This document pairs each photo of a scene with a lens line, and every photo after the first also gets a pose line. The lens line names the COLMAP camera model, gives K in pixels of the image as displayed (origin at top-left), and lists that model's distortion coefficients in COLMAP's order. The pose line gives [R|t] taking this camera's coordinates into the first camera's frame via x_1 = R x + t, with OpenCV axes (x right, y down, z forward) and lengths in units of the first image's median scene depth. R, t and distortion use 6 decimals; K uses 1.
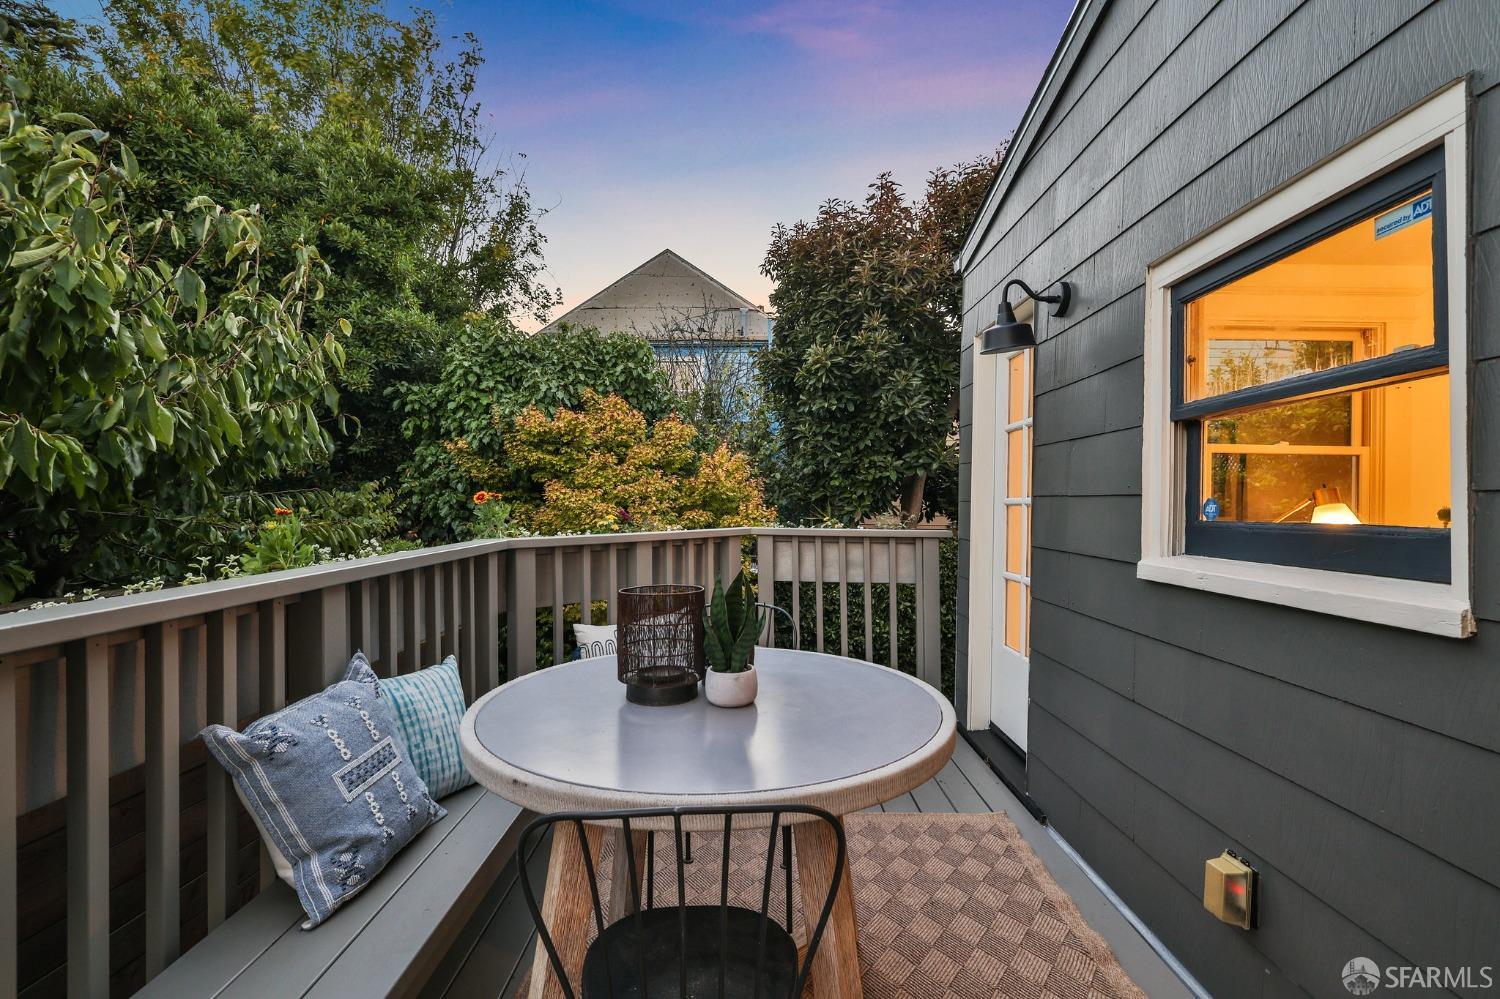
lens RADIAL K [[680.8, 0, 745.9], [0, 680.8, 503.7], [0, 0, 1]] dist [0.001059, 0.000640]
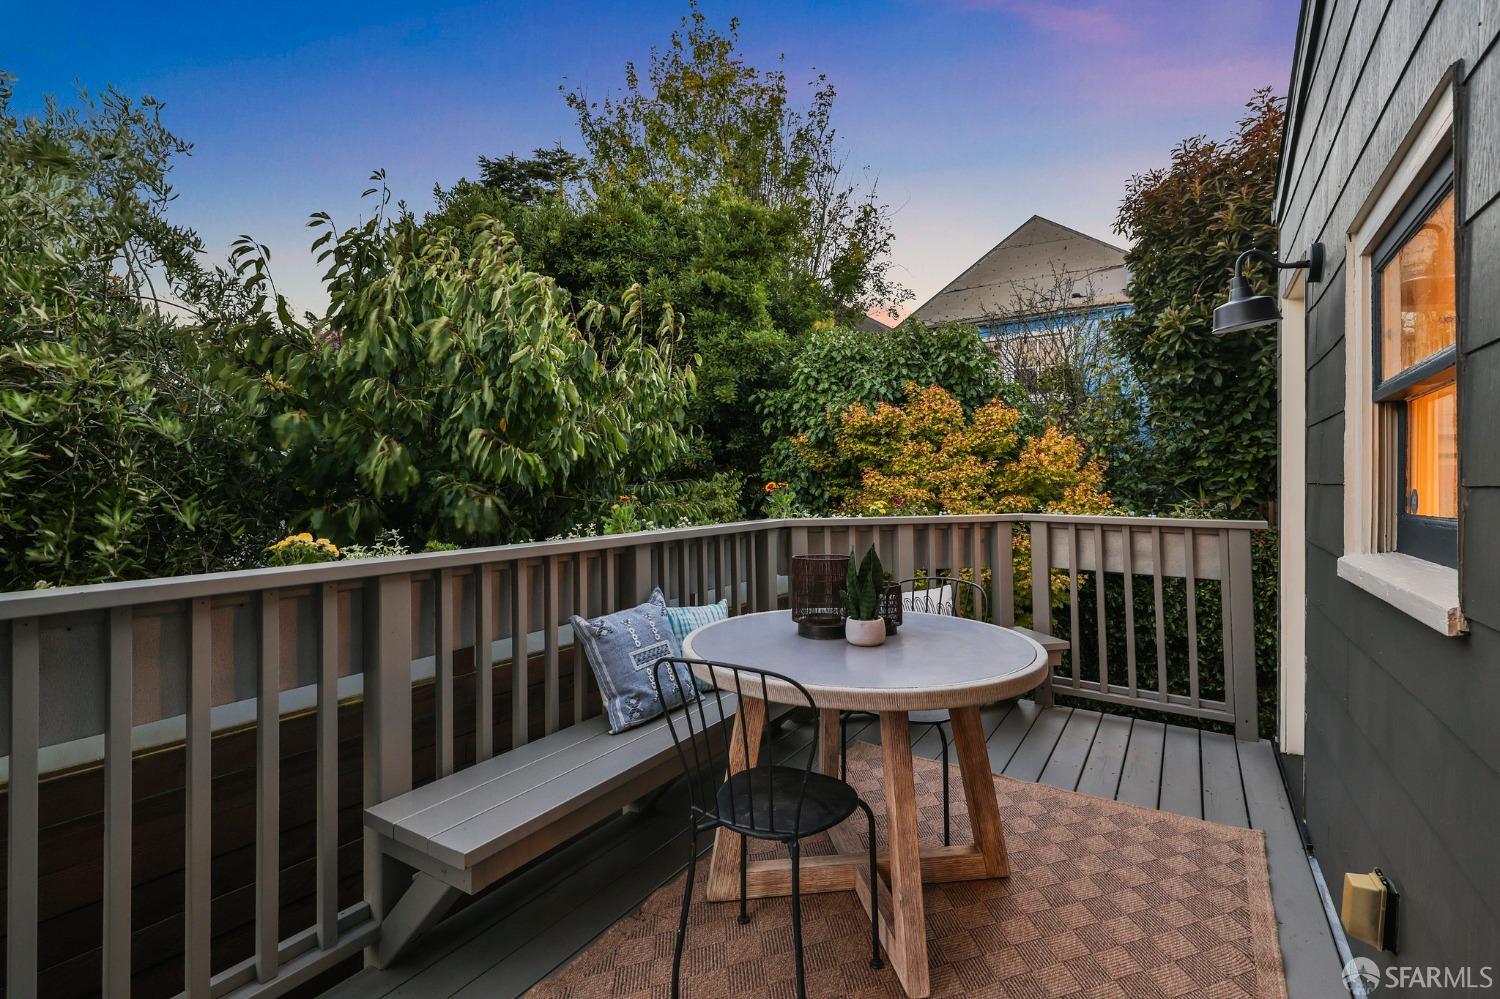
lens RADIAL K [[692.1, 0, 725.1], [0, 692.1, 490.9], [0, 0, 1]] dist [0.001300, 0.000236]
pose [[0.834495, 0.000141, -0.551016, 0.135239], [0.002951, 0.999984, 0.004725, -0.003763], [0.551008, -0.005569, 0.834481, -0.076274]]
